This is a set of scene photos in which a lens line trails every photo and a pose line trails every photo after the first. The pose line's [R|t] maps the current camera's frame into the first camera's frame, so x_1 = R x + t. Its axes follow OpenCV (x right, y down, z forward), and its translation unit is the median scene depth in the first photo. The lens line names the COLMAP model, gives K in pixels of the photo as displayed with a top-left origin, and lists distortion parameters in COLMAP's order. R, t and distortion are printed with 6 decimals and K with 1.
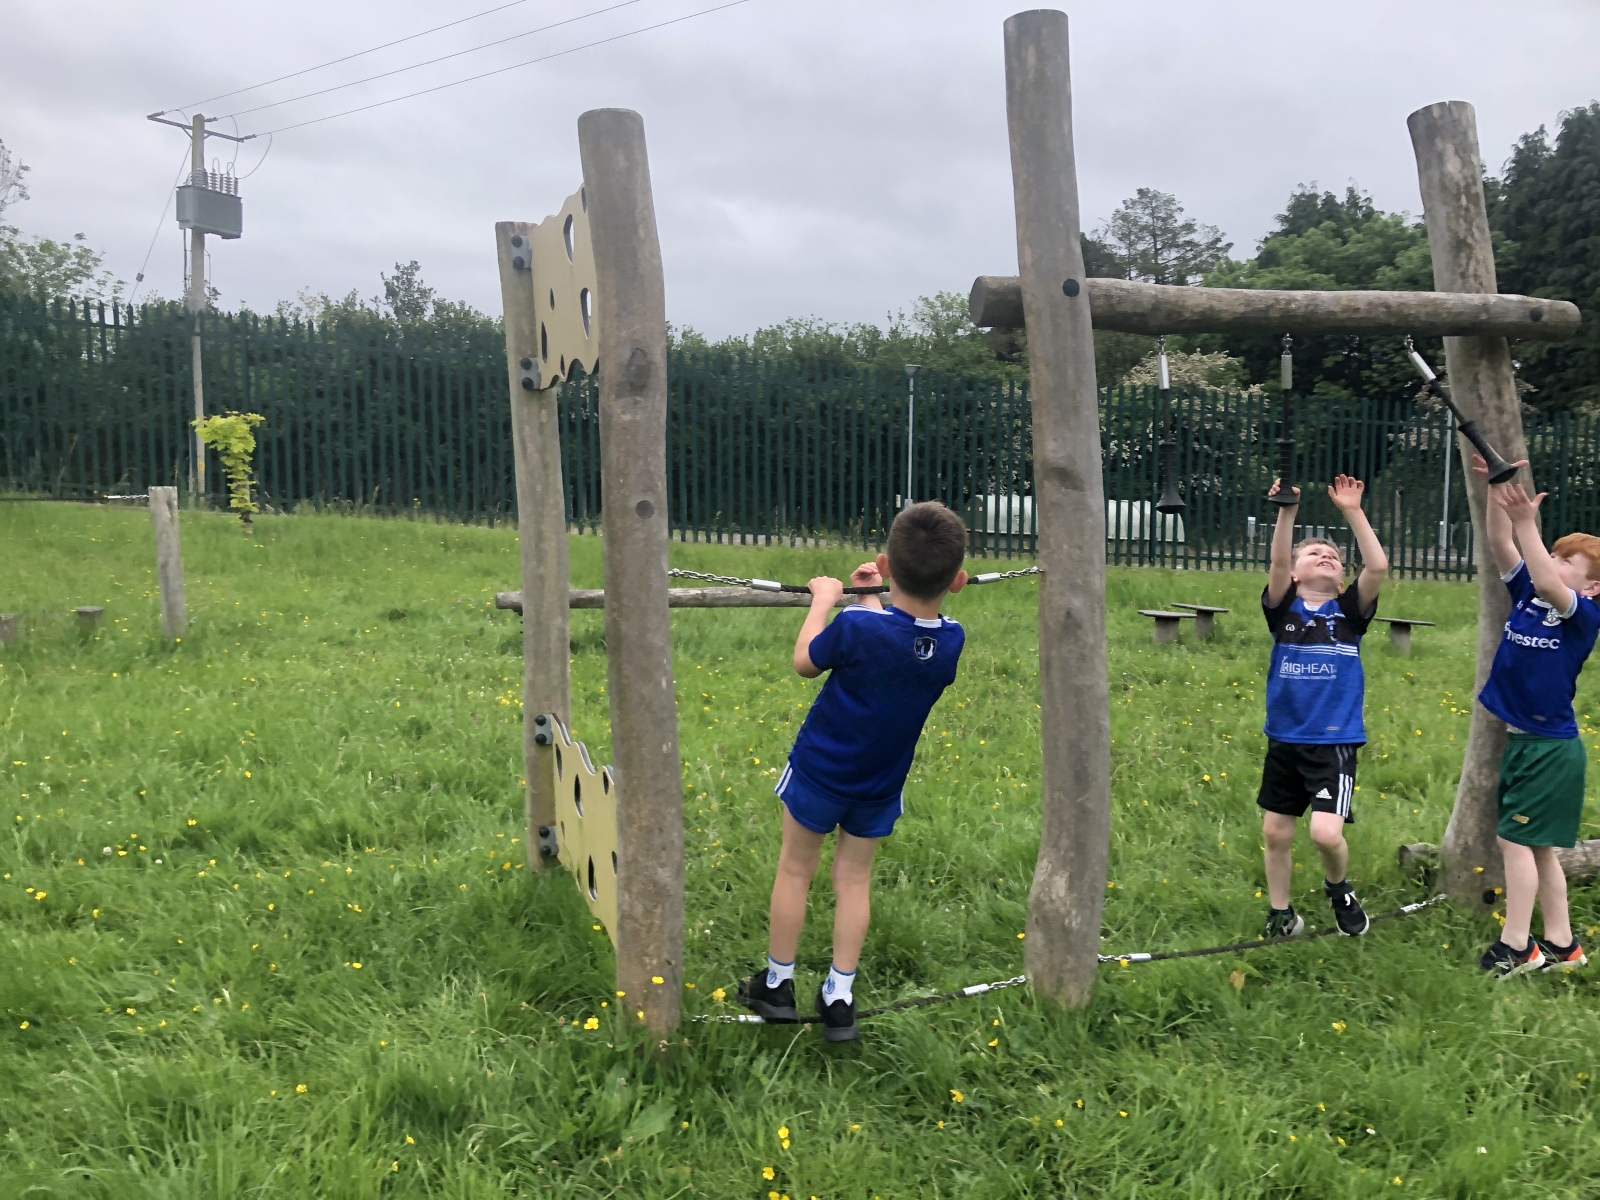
lens RADIAL K [[1310.6, 0, 800.0], [0, 1310.6, 600.0], [0, 0, 1]] dist [0.049224, -0.000058]
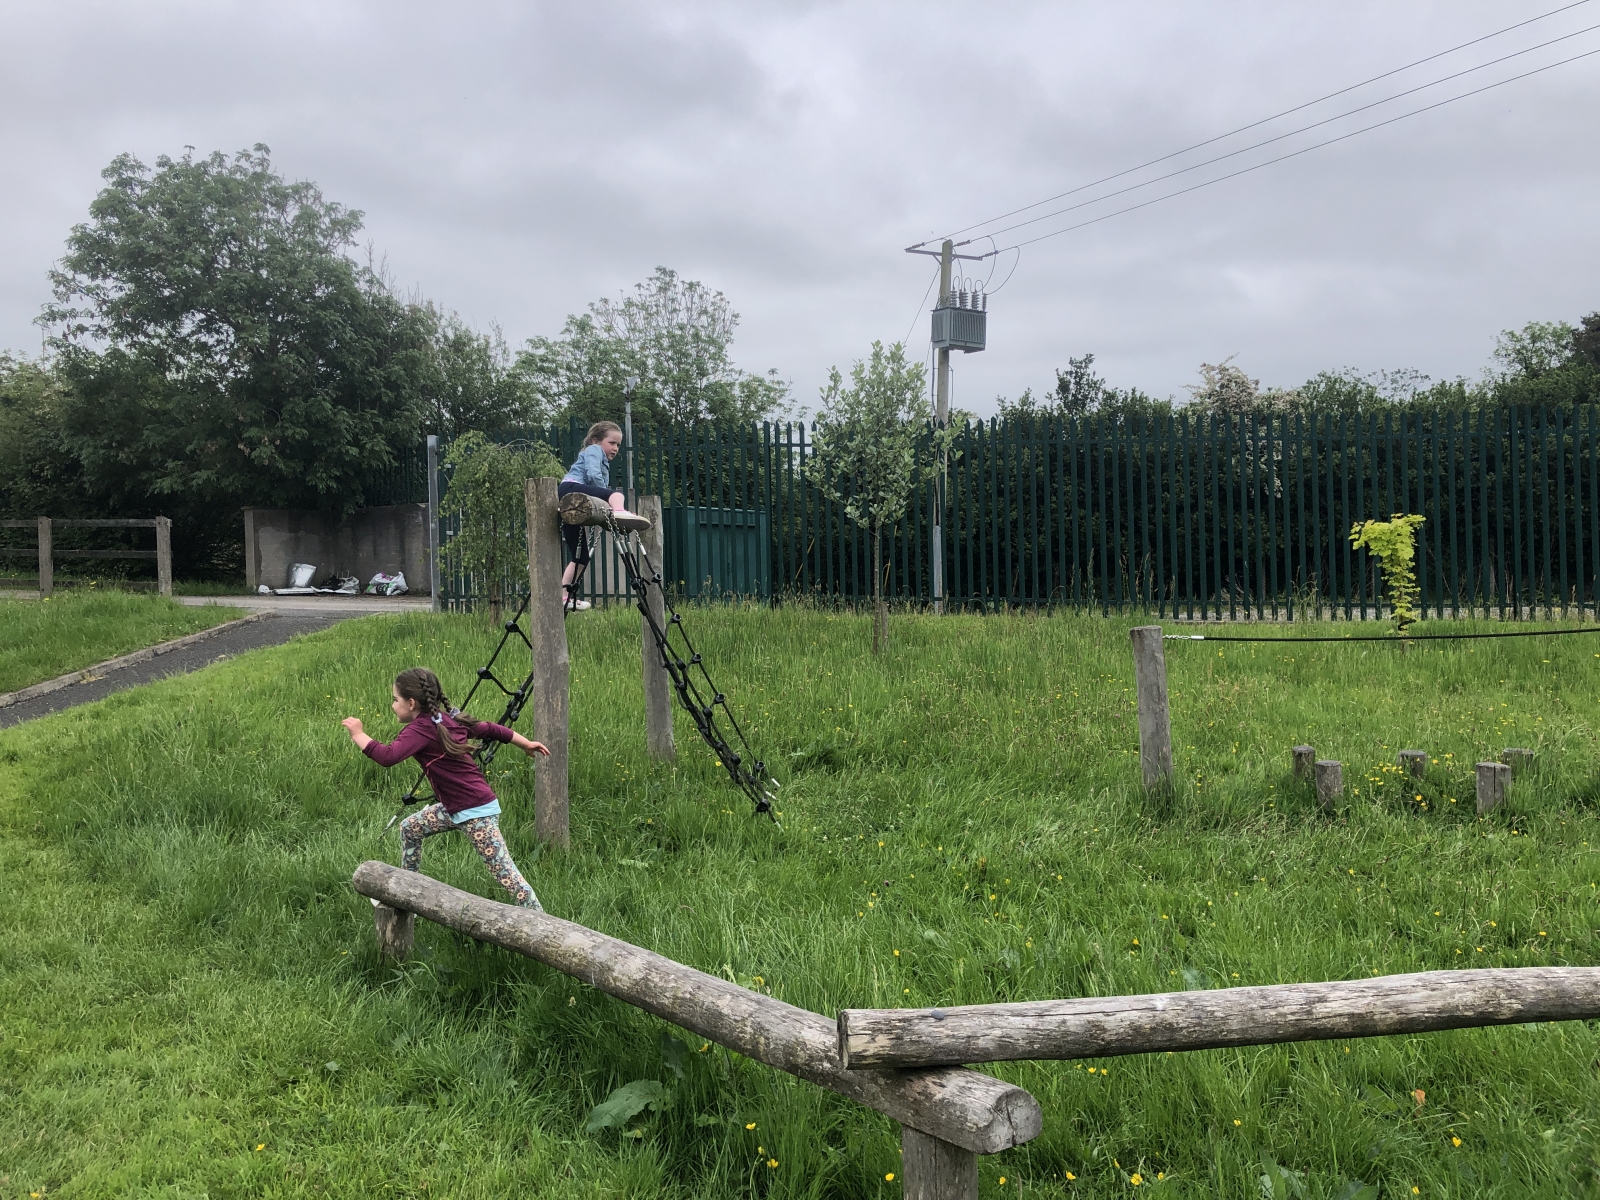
lens RADIAL K [[1310.6, 0, 800.0], [0, 1310.6, 600.0], [0, 0, 1]] dist [0.049224, -0.000058]
pose [[0.930202, -0.048043, -0.363889, -0.141086], [0.025638, 0.997480, -0.066156, -0.009562], [0.366151, 0.052209, 0.929090, -0.000744]]
